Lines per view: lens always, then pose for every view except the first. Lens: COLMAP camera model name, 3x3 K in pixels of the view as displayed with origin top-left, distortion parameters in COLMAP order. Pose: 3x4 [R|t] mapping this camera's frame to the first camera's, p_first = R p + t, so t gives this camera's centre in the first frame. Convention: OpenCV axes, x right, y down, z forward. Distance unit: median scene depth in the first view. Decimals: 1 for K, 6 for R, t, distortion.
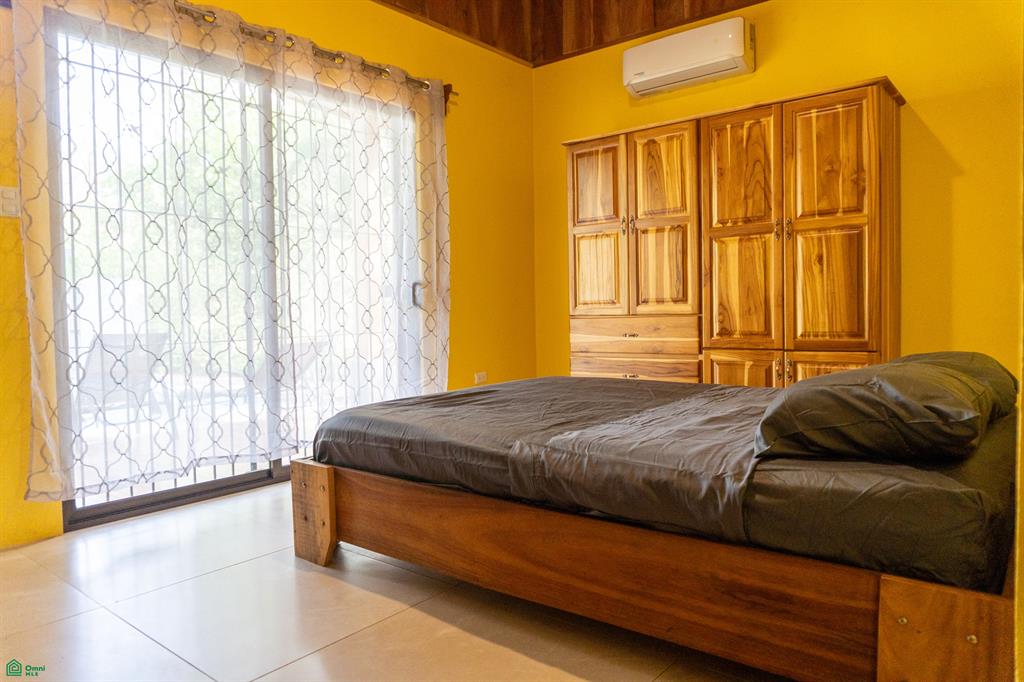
lens RADIAL K [[684.1, 0, 508.8], [0, 684.1, 335.6], [0, 0, 1]] dist [-0.017966, -0.006036]
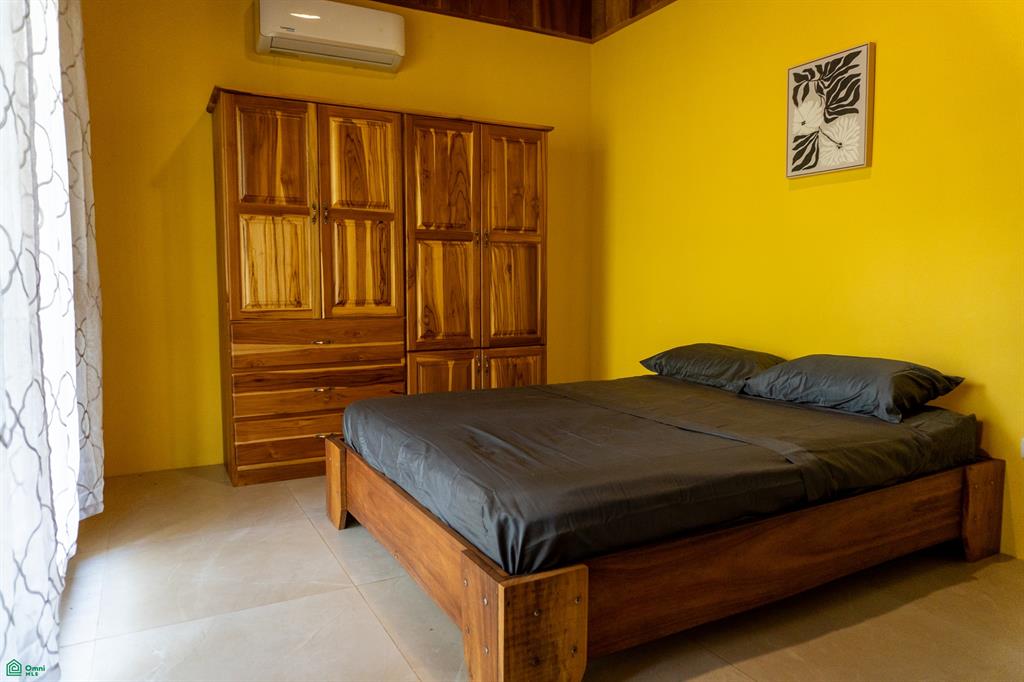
lens RADIAL K [[684.1, 0, 510.8], [0, 684.1, 339.6], [0, 0, 1]] dist [-0.017966, -0.006036]
pose [[0.380290, -0.058966, 0.922986, -0.595503], [0.025099, 0.998256, 0.053433, -0.049857], [-0.924527, 0.002846, 0.381107, 0.518129]]
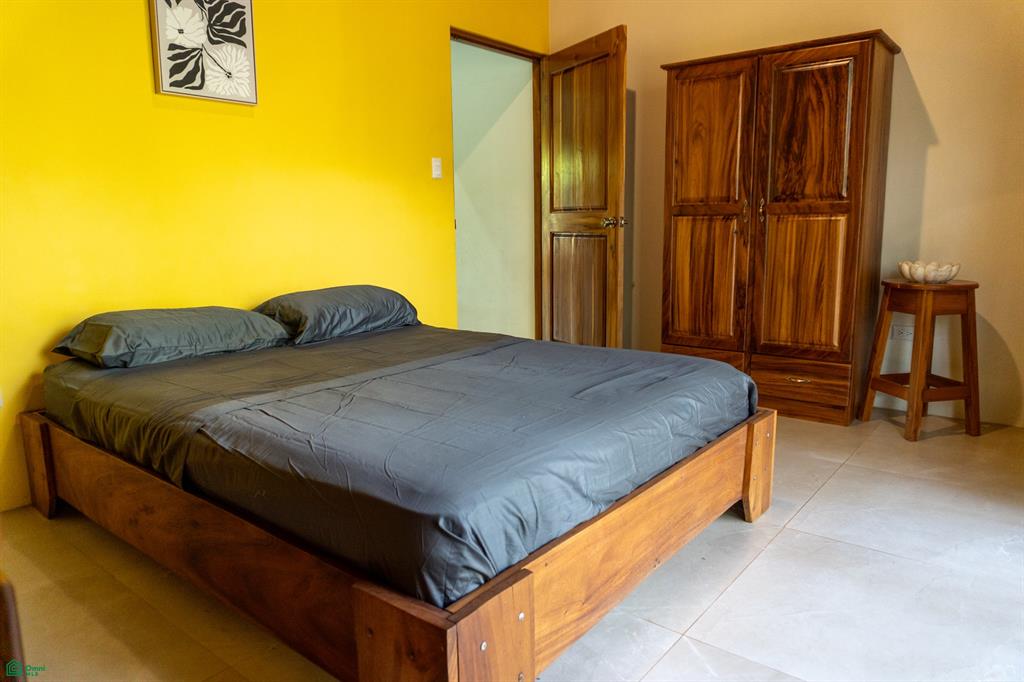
lens RADIAL K [[684.1, 0, 512.6], [0, 684.1, 340.5], [0, 0, 1]] dist [-0.017966, -0.006036]
pose [[-0.999405, 0.034175, -0.004703, 0.476418], [0.032517, 0.978756, 0.202433, -0.102459], [0.011521, 0.202160, -0.979285, 1.857878]]
